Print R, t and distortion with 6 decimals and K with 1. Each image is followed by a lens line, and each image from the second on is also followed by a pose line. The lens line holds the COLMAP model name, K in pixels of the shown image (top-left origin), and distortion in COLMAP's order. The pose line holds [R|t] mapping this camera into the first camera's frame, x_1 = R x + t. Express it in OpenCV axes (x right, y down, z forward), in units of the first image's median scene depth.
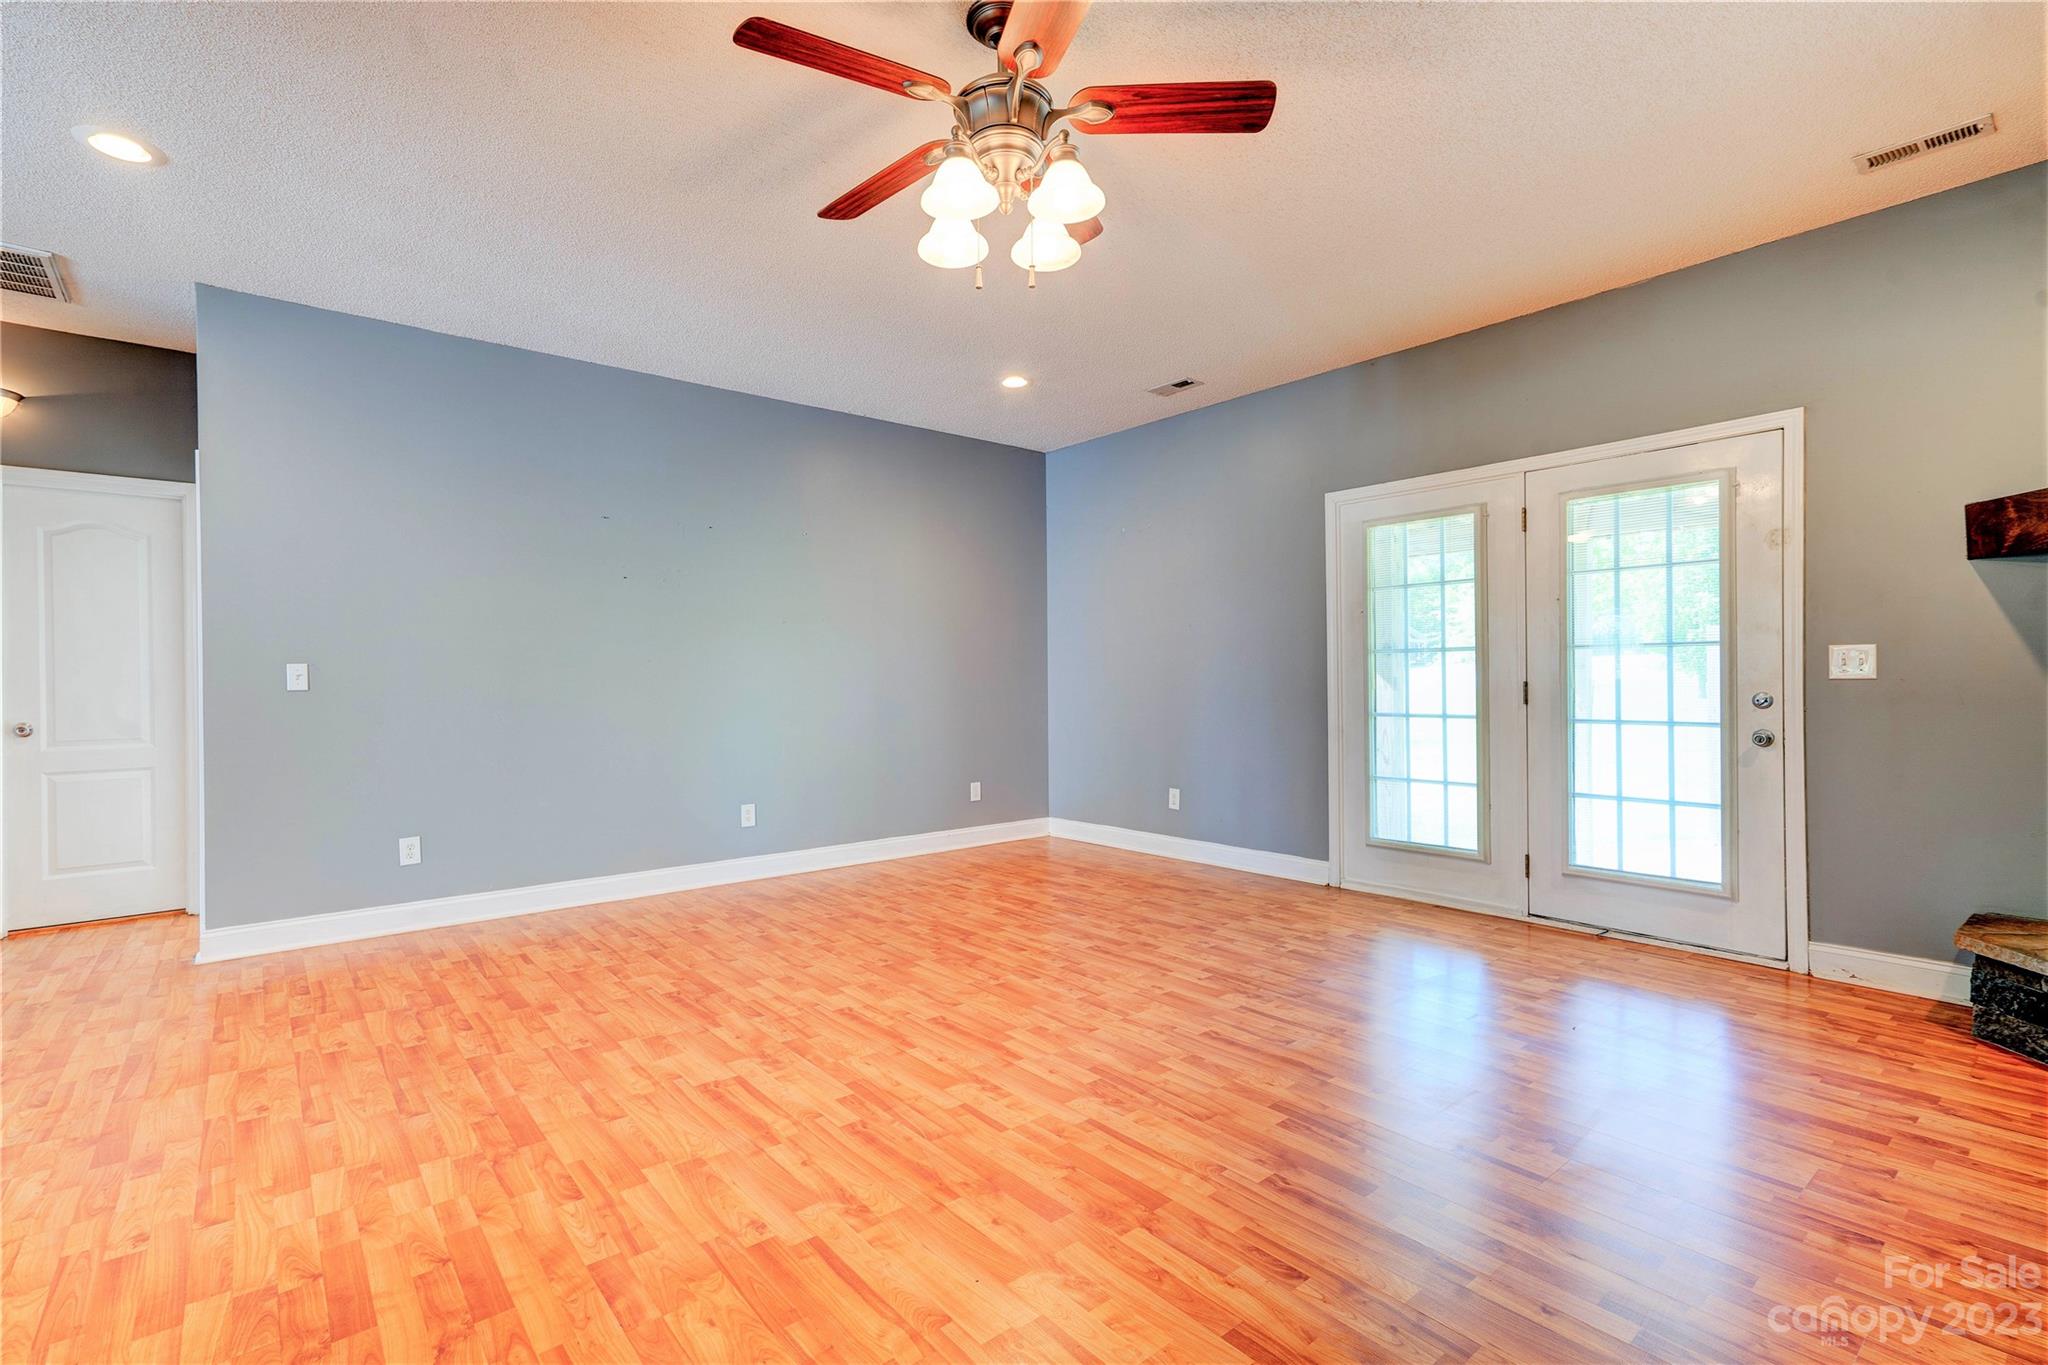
lens RADIAL K [[947.0, 0, 1013.4], [0, 947.0, 680.9], [0, 0, 1]] dist [-0.009312, 0.015542]
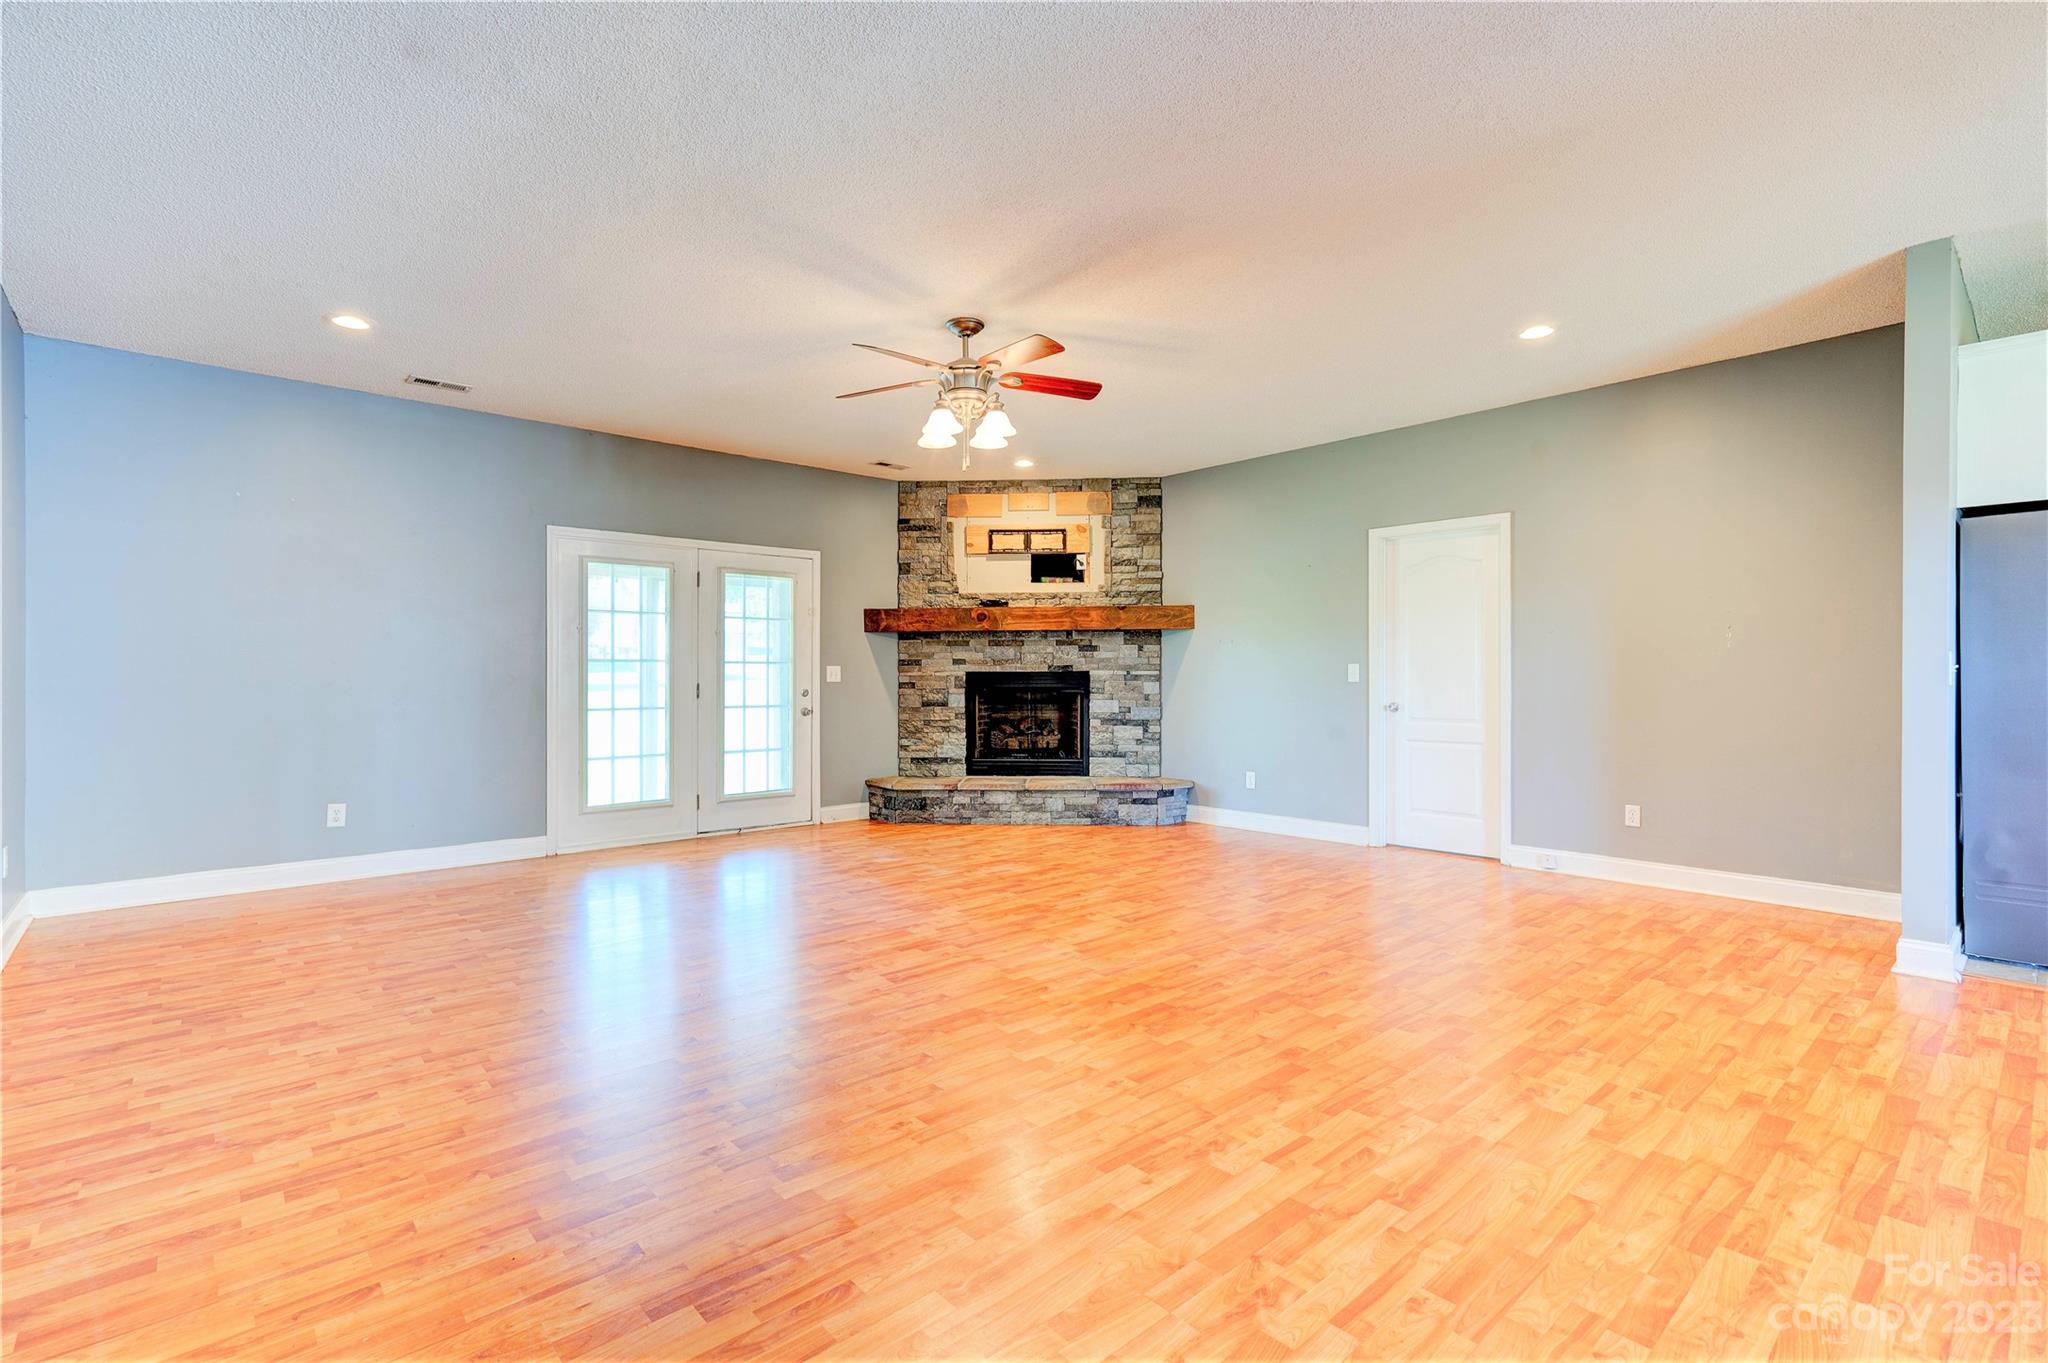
lens RADIAL K [[929.6, 0, 1032.1], [0, 929.6, 679.7], [0, 0, 1]] dist [-0.002356, 0.000147]
pose [[-0.058447, 0.006269, 0.998271, -1.313793], [0.002752, 0.999977, -0.006119, 0.007079], [-0.998287, 0.002389, -0.058463, 0.698906]]
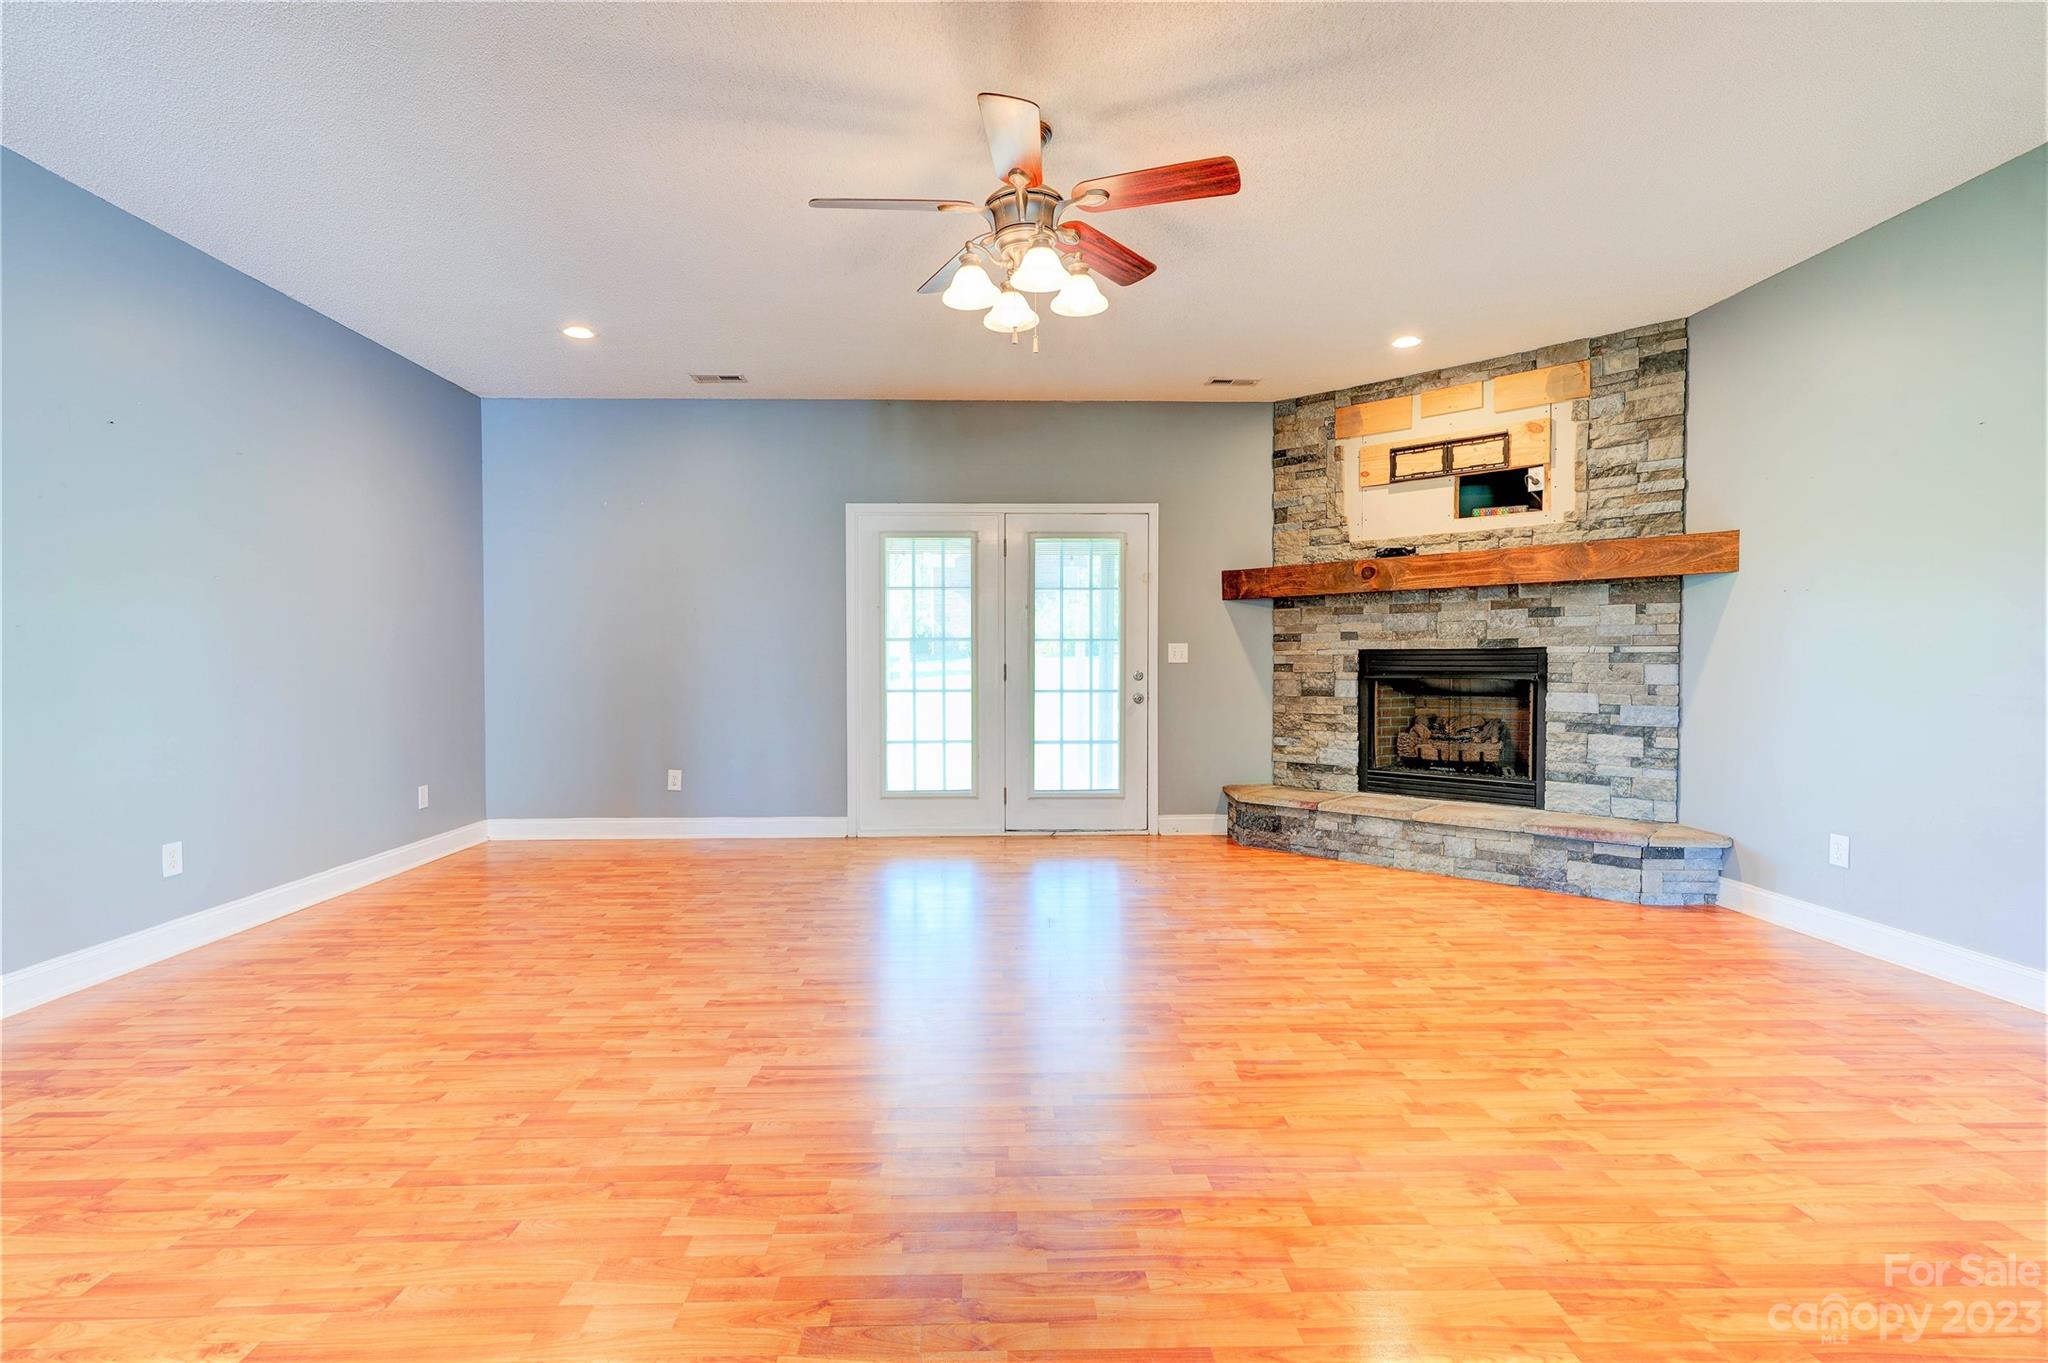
lens RADIAL K [[957.3, 0, 1027.0], [0, 957.3, 682.5], [0, 0, 1]] dist [-0.001521, 0.007378]
pose [[0.600494, -0.011567, 0.799546, -0.738129], [-0.003102, 0.999854, 0.016794, 0.005146], [-0.799623, -0.012565, 0.600371, 0.161354]]
